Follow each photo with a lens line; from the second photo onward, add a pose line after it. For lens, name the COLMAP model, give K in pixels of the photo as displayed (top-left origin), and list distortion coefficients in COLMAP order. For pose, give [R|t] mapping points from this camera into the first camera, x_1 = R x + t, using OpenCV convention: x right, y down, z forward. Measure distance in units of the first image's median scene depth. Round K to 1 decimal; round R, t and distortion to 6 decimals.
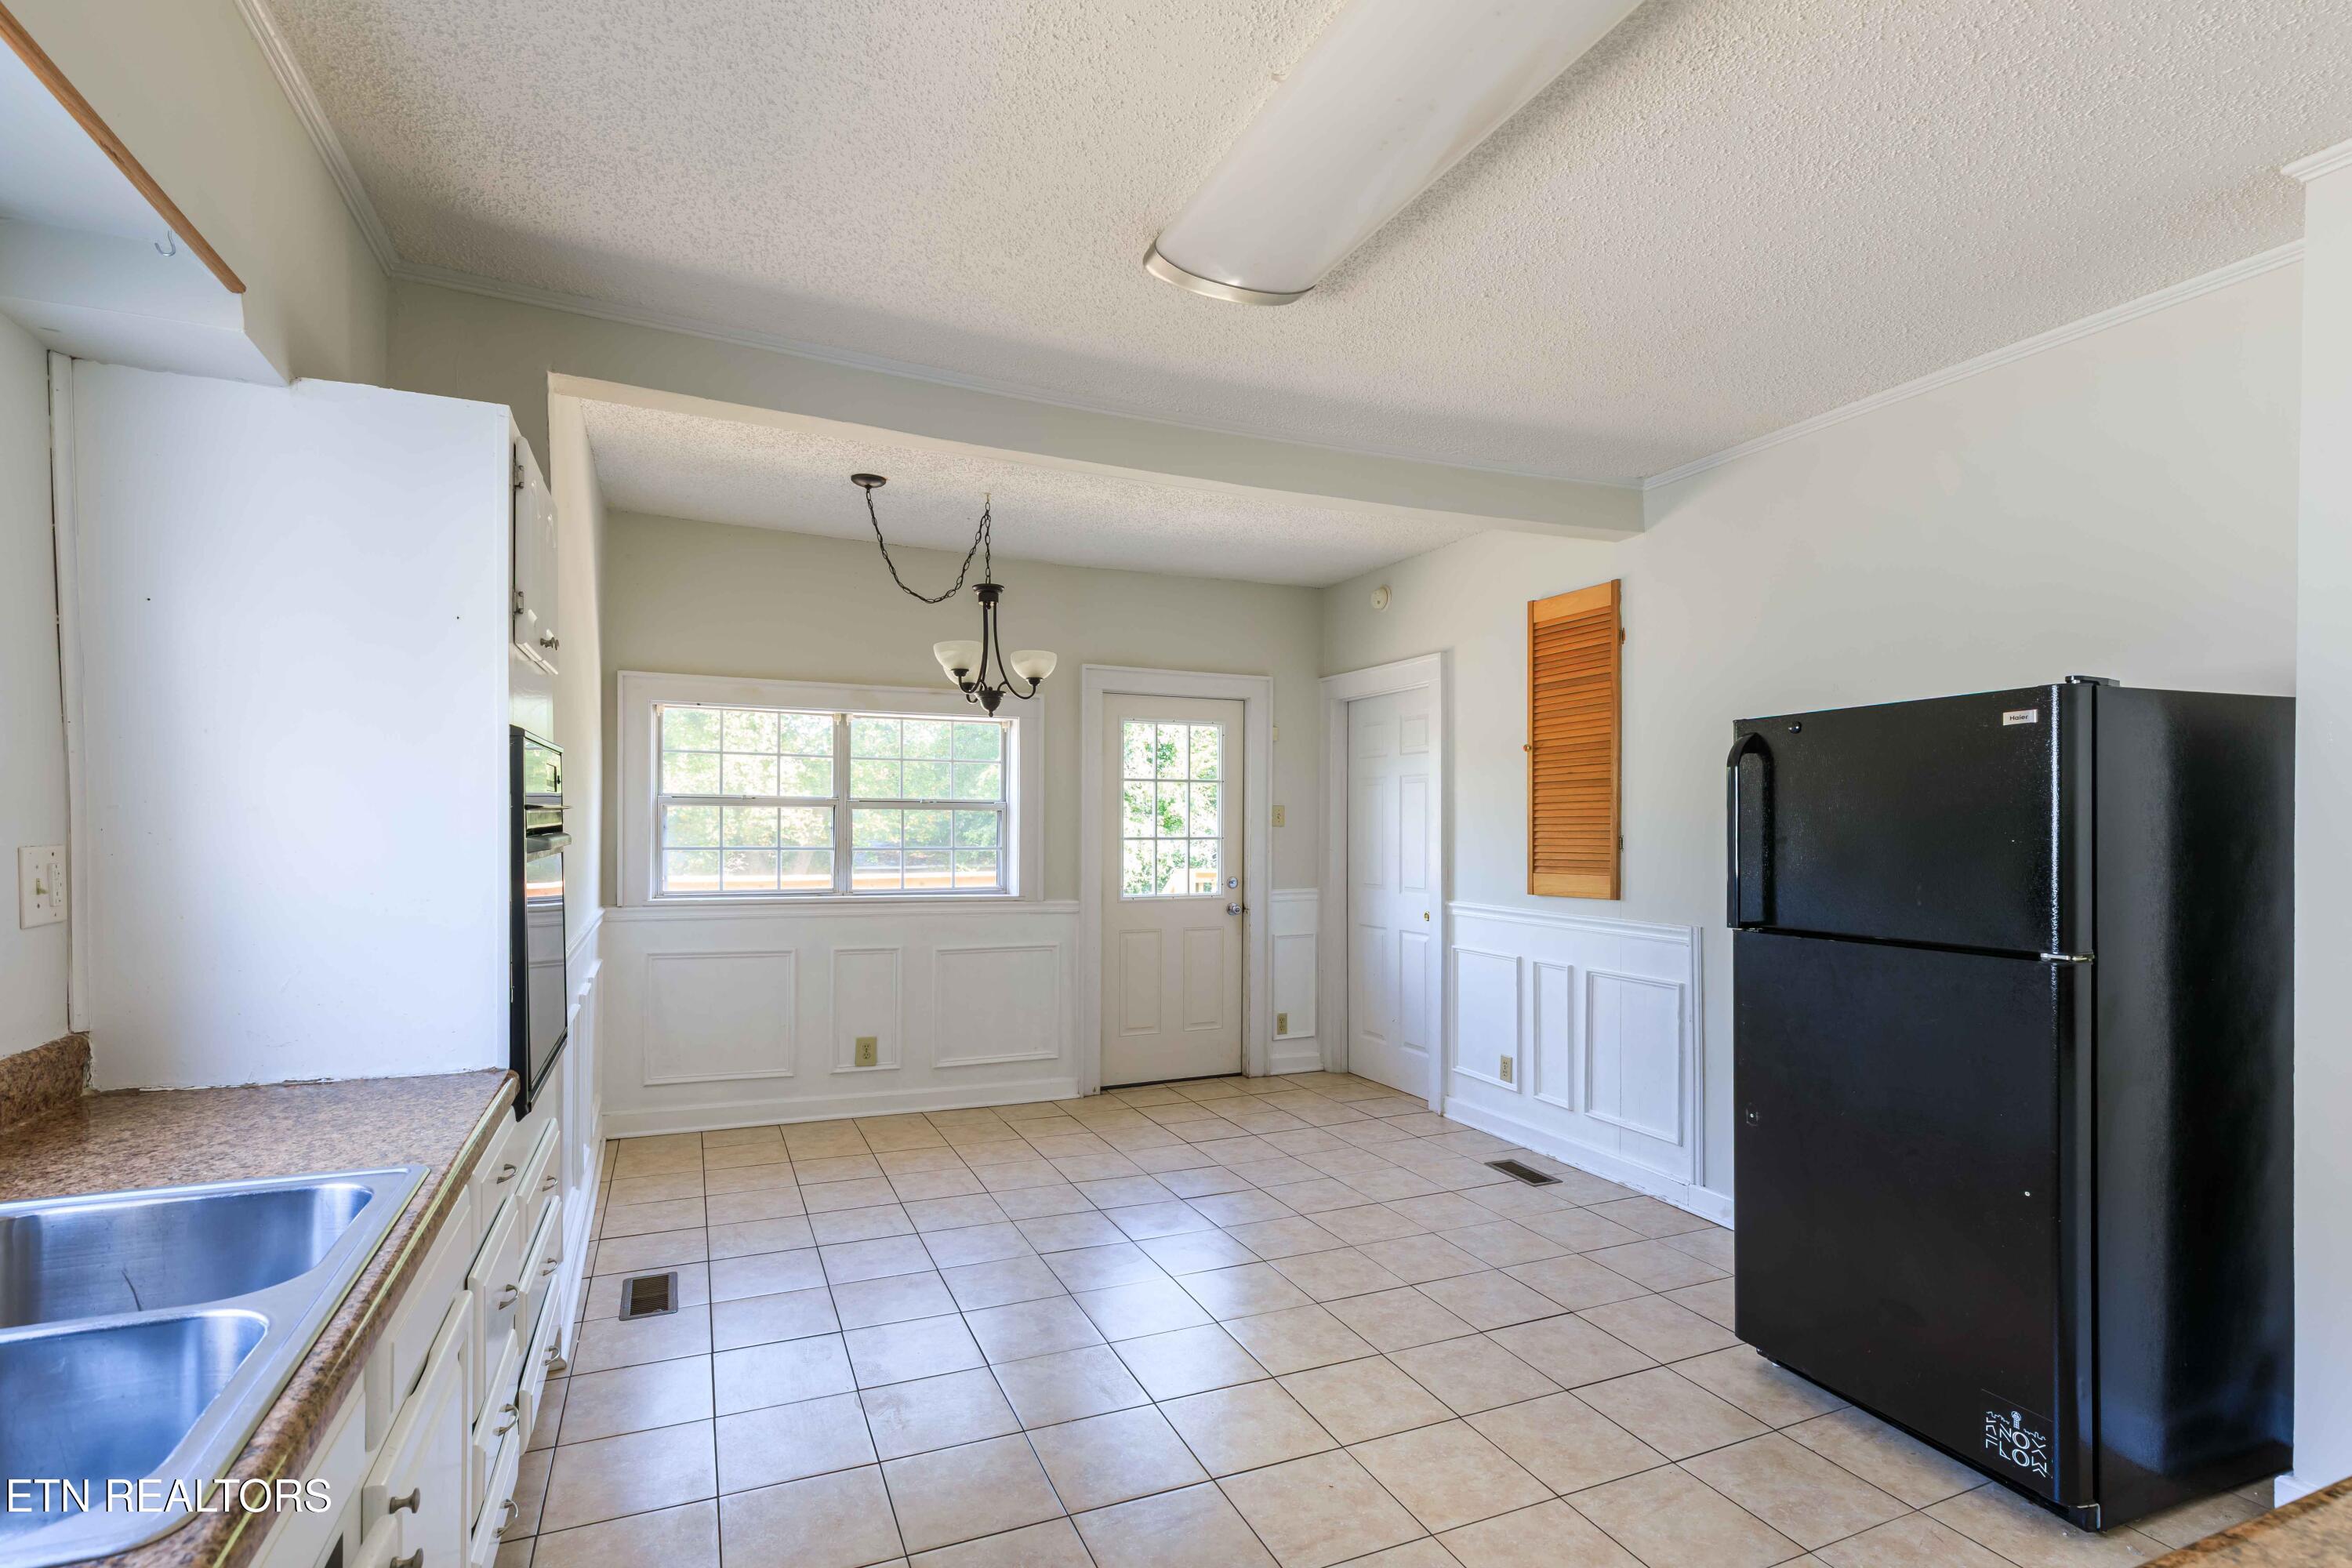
lens RADIAL K [[1093.6, 0, 1173.8], [0, 1093.6, 807.2], [0, 0, 1]] dist [0.008392, -0.001059]
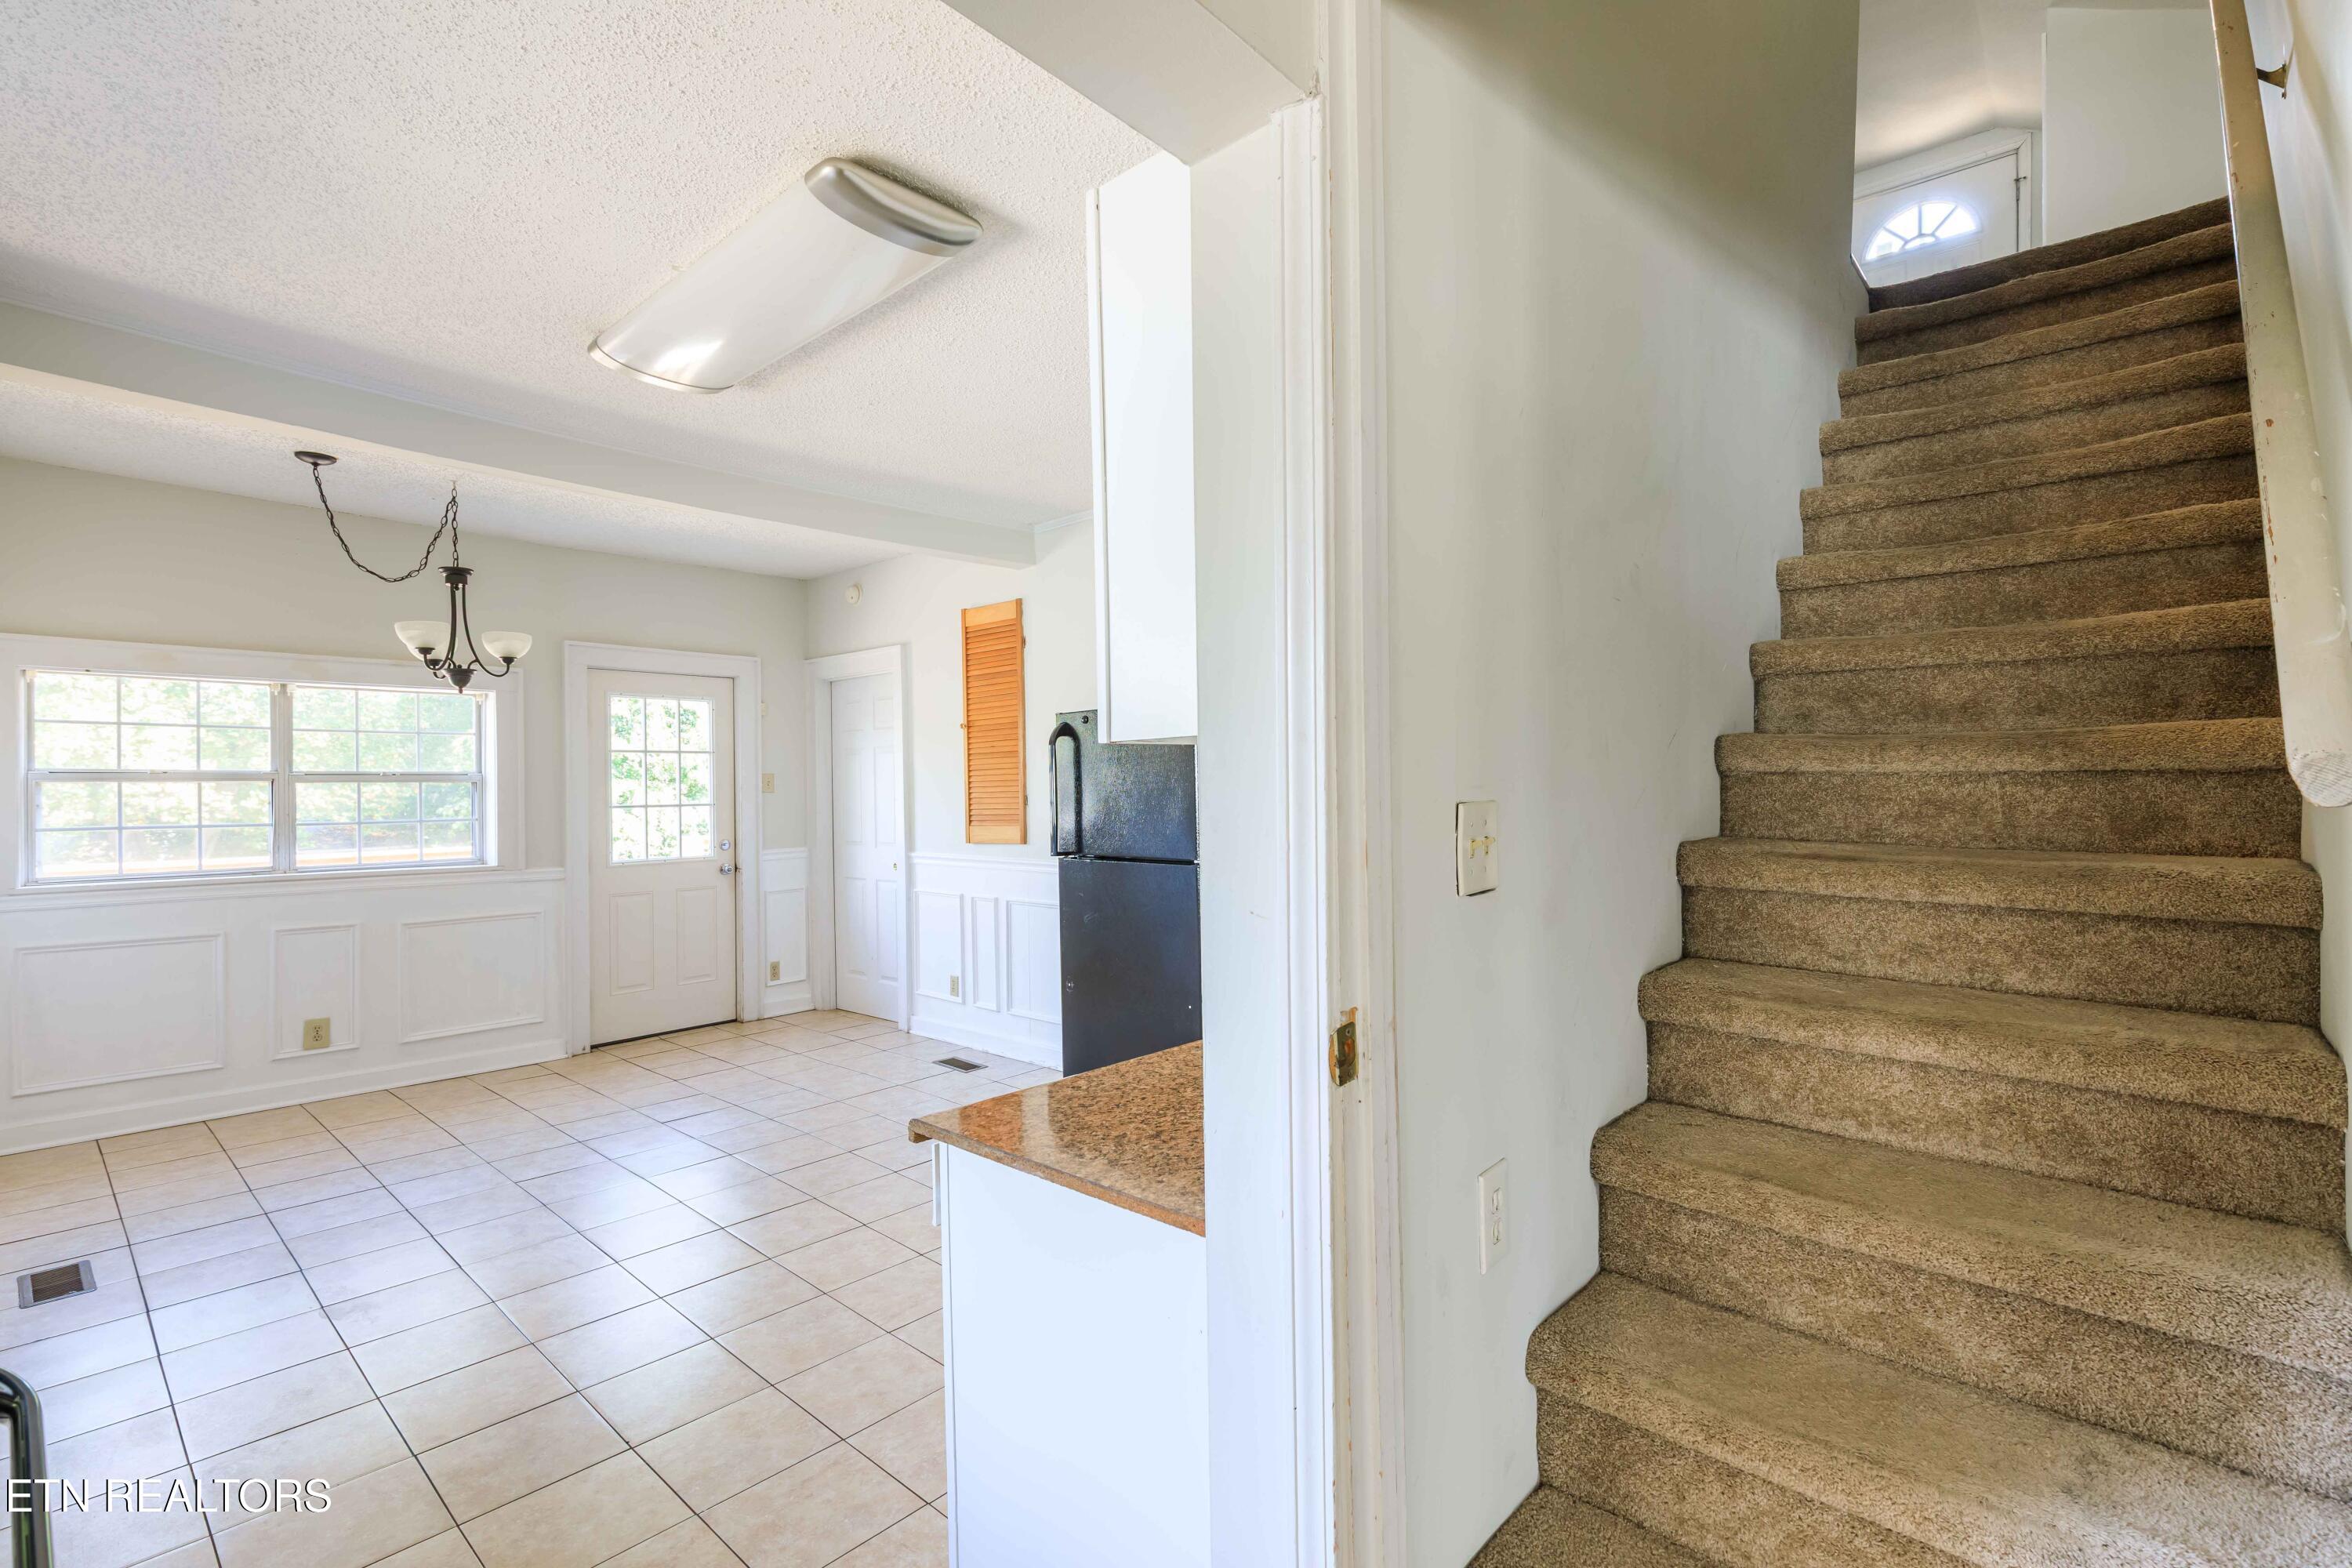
lens RADIAL K [[1093.6, 0, 1155.6], [0, 1093.6, 772.5], [0, 0, 1]] dist [0.008392, -0.001059]
pose [[0.925178, -0.011607, 0.379356, 0.048334], [0.011453, 0.999931, 0.002662, -0.001716], [-0.379361, 0.001882, 0.925247, -0.222037]]
